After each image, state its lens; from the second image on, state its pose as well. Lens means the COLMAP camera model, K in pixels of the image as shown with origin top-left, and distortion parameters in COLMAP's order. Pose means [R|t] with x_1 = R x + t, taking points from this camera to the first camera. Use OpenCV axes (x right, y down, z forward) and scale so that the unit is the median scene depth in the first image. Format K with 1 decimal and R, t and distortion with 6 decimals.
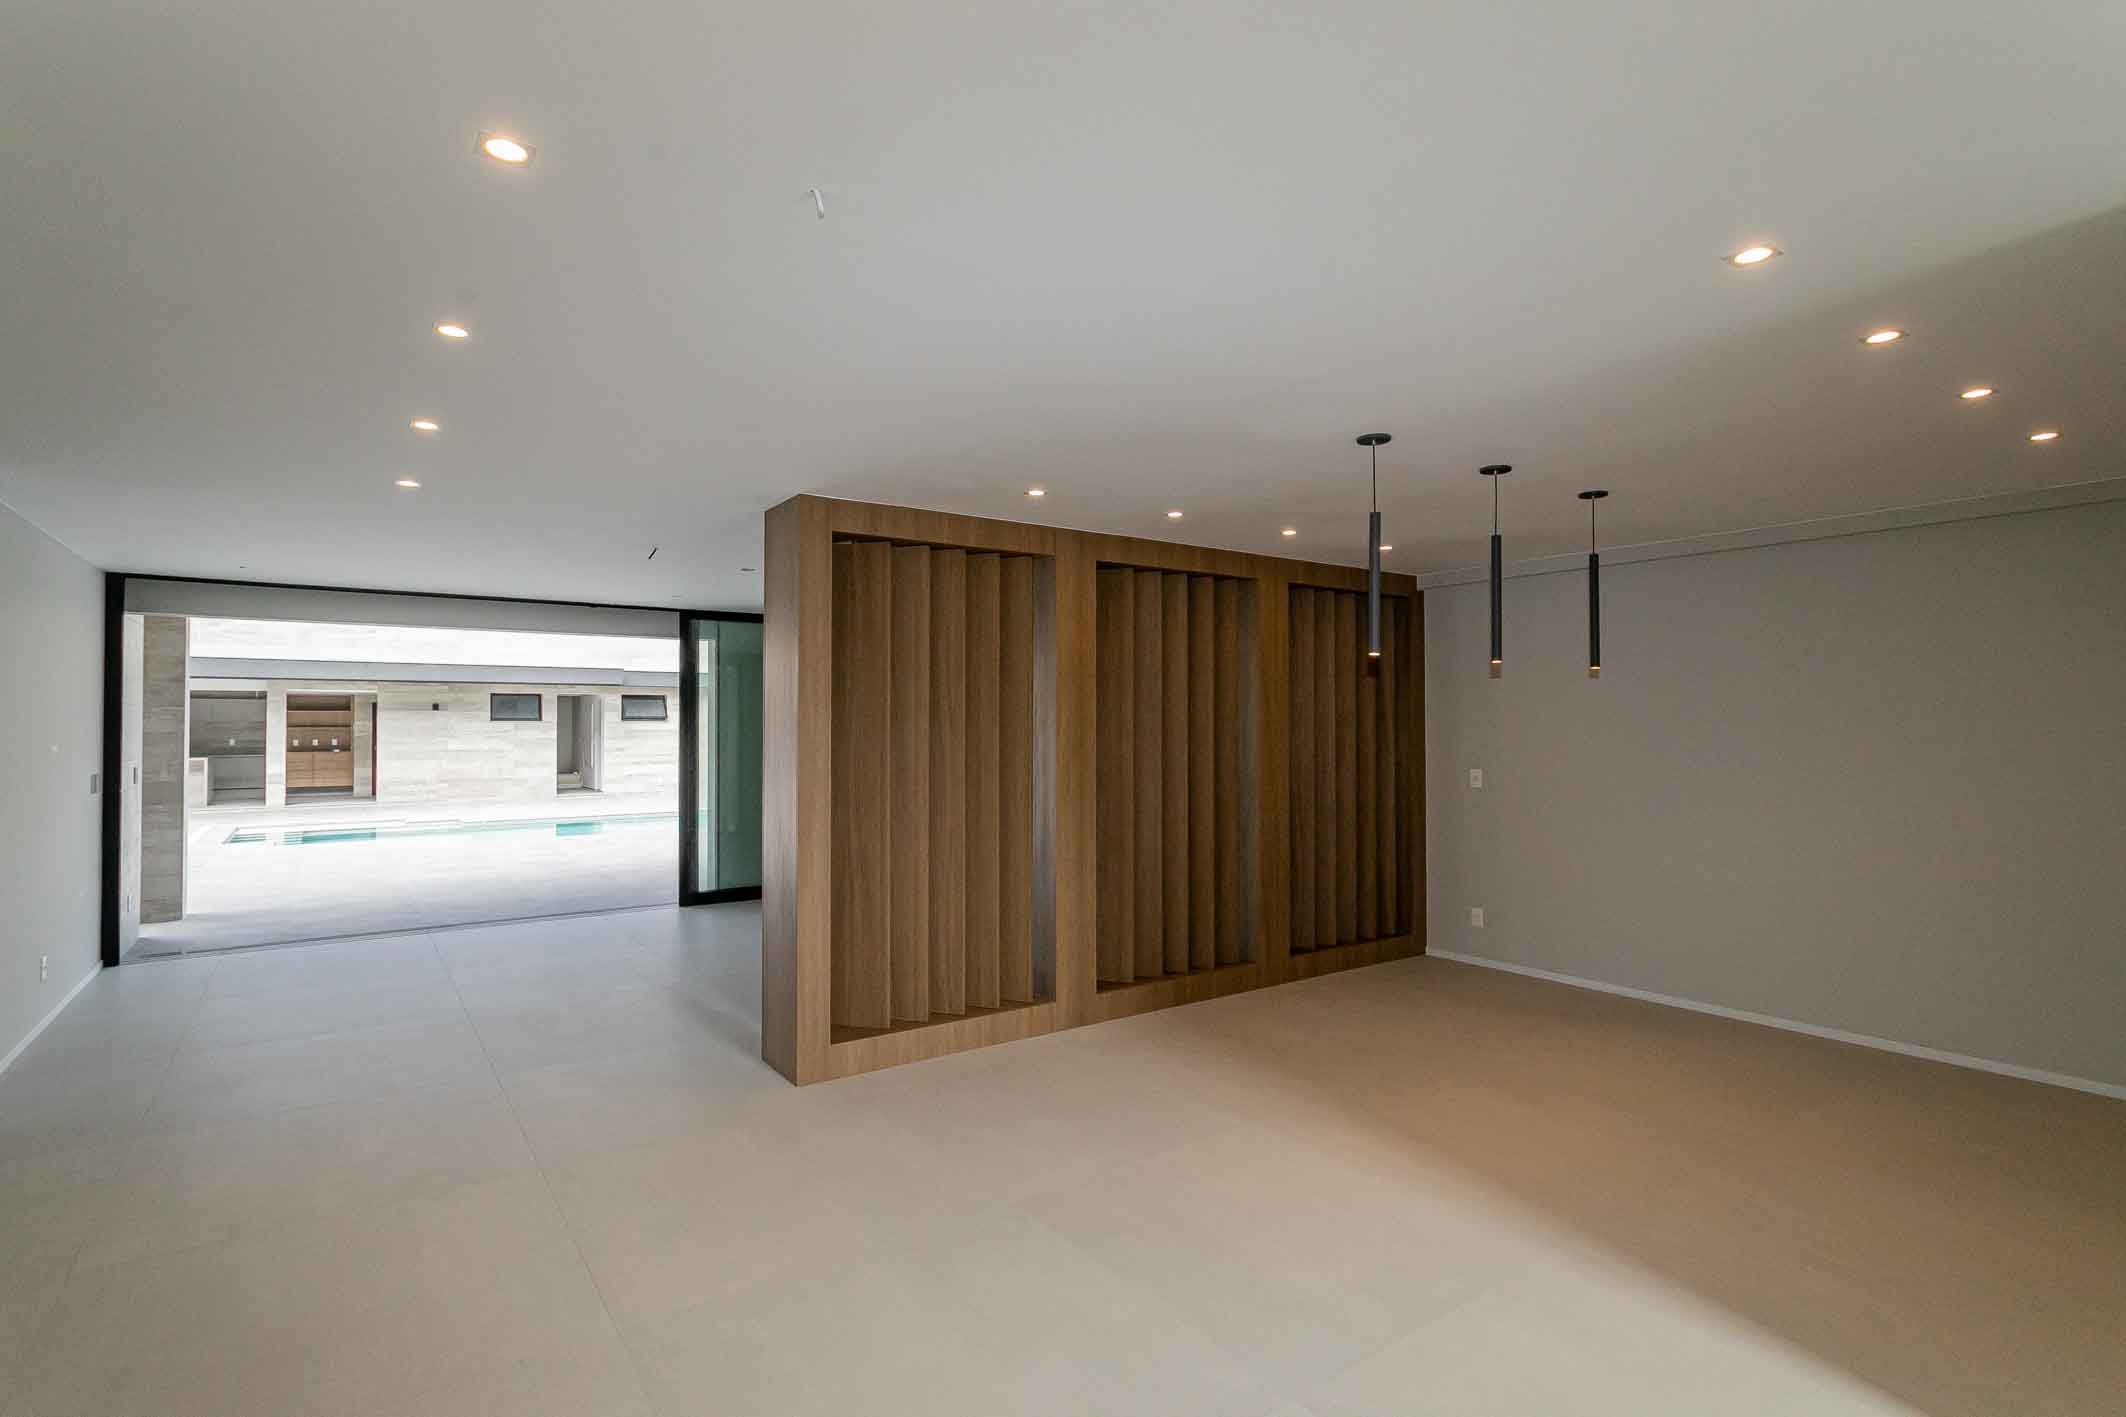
lens RADIAL K [[1014.3, 0, 1059.7], [0, 1014.3, 710.7], [0, 0, 1]] dist [-0.000765, 0.000556]
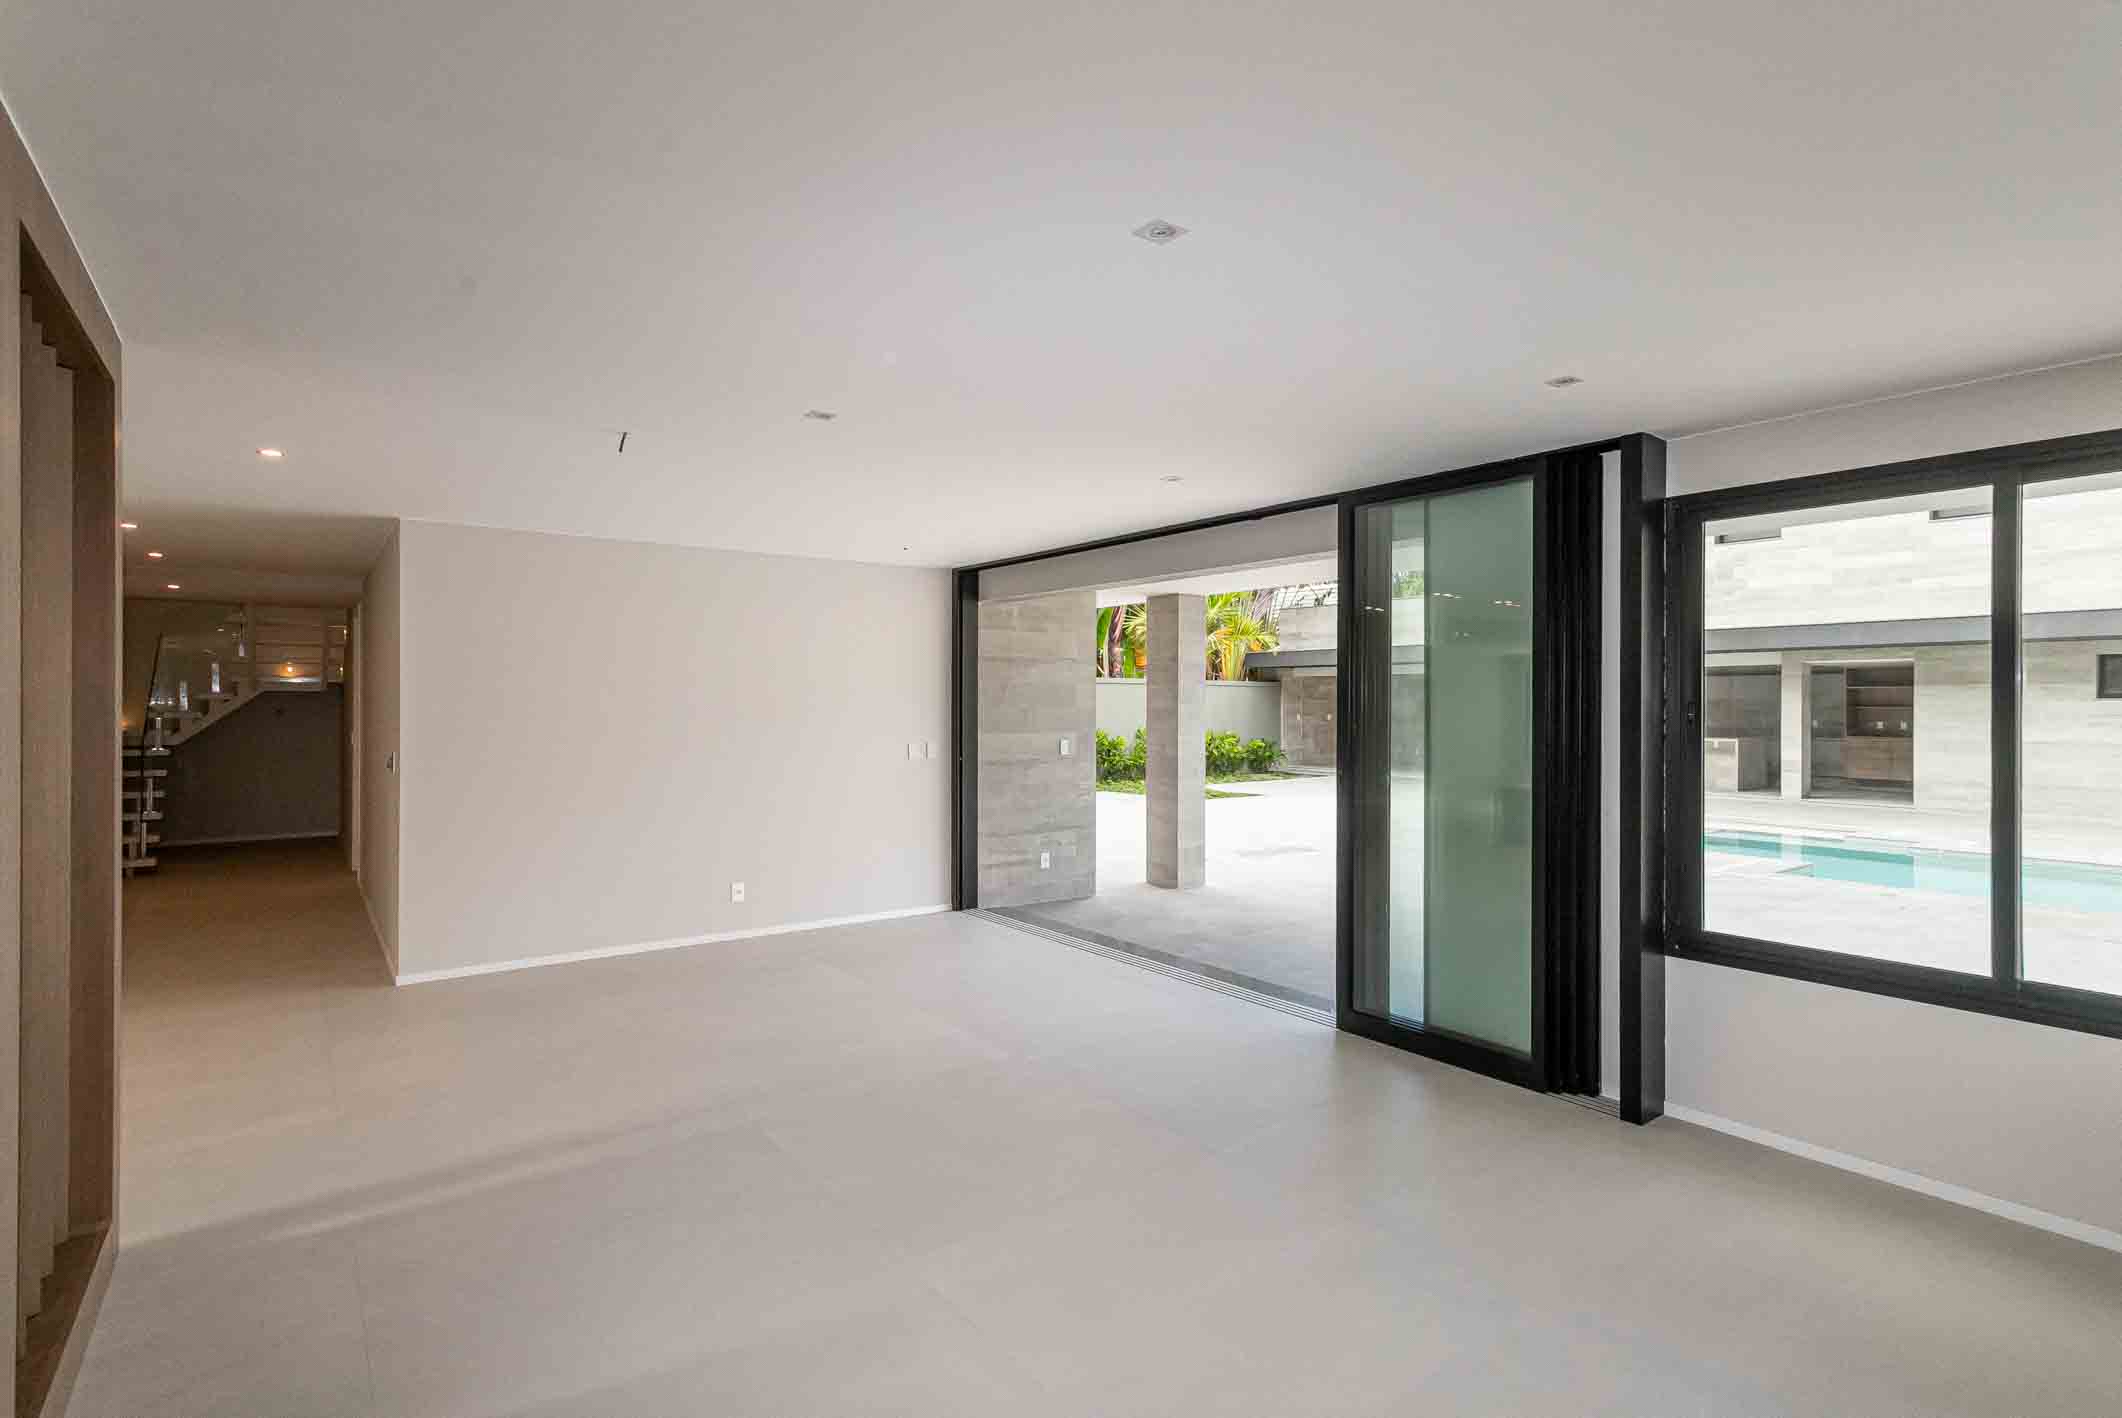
lens RADIAL K [[1012.4, 0, 1050.1], [0, 1012.4, 703.6], [0, 0, 1]] dist [-0.000765, 0.000556]
pose [[0.001671, 0.001062, -0.999998, 0.081186], [0.011568, 0.999933, 0.001082, 0.005838], [0.999932, -0.011569, 0.001659, 0.375464]]
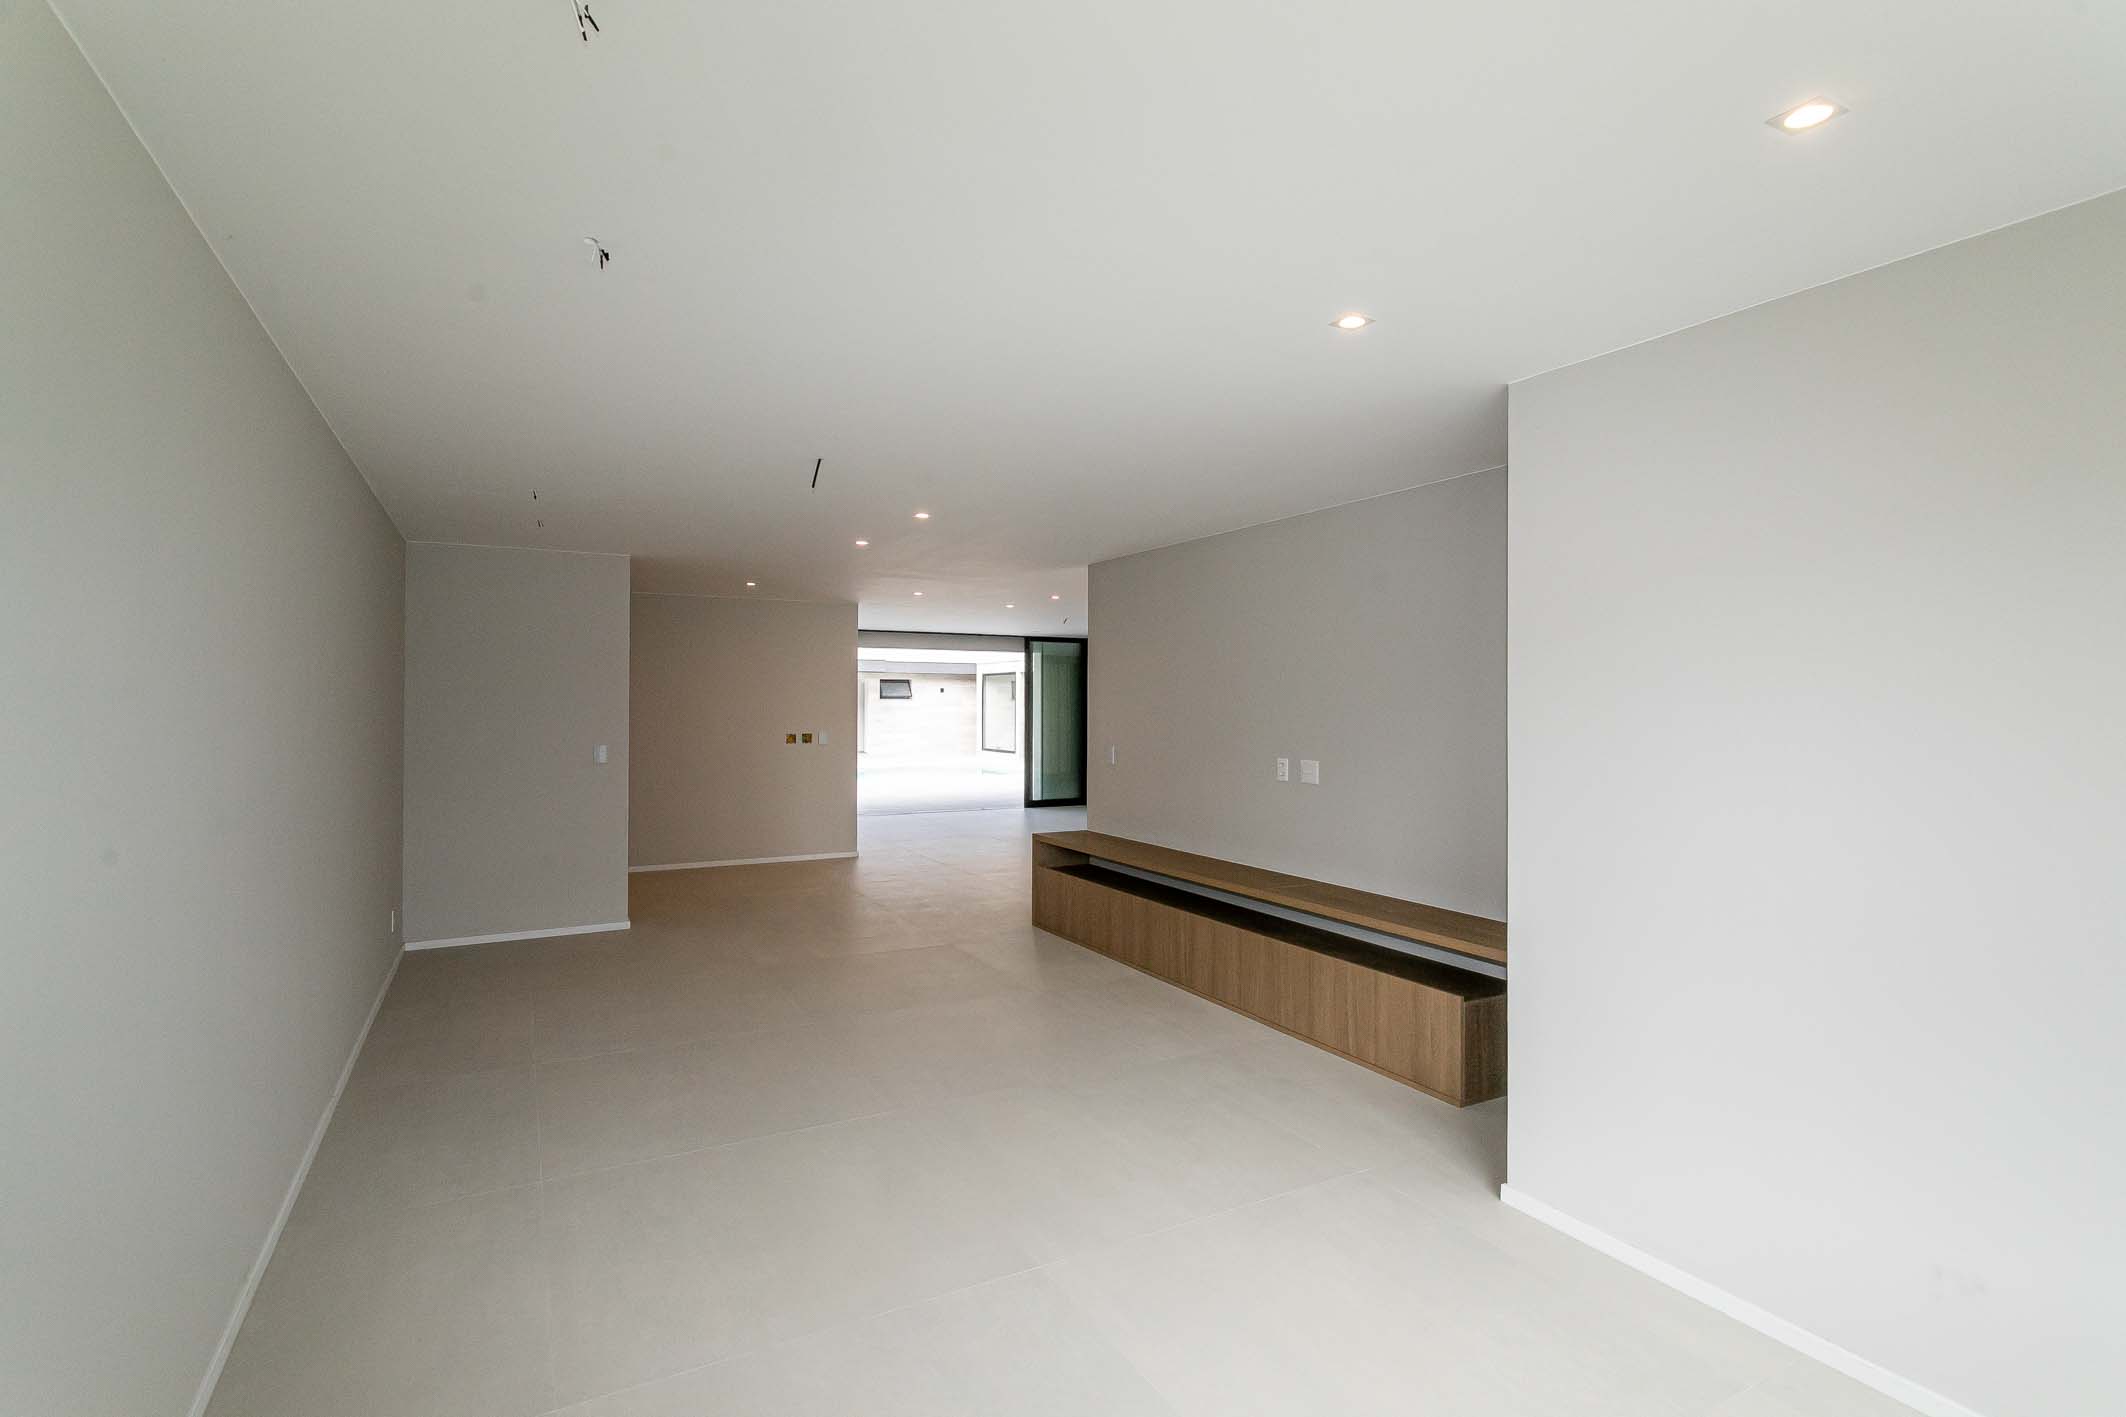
lens RADIAL K [[1014.3, 0, 1046.3], [0, 1014.3, 703.8], [0, 0, 1]] dist [-0.000765, 0.000556]
pose [[0.990418, 0.004420, -0.138030, -0.045940], [-0.002451, 0.999893, 0.014432, -0.003453], [0.138079, -0.013955, 0.990323, -0.308640]]
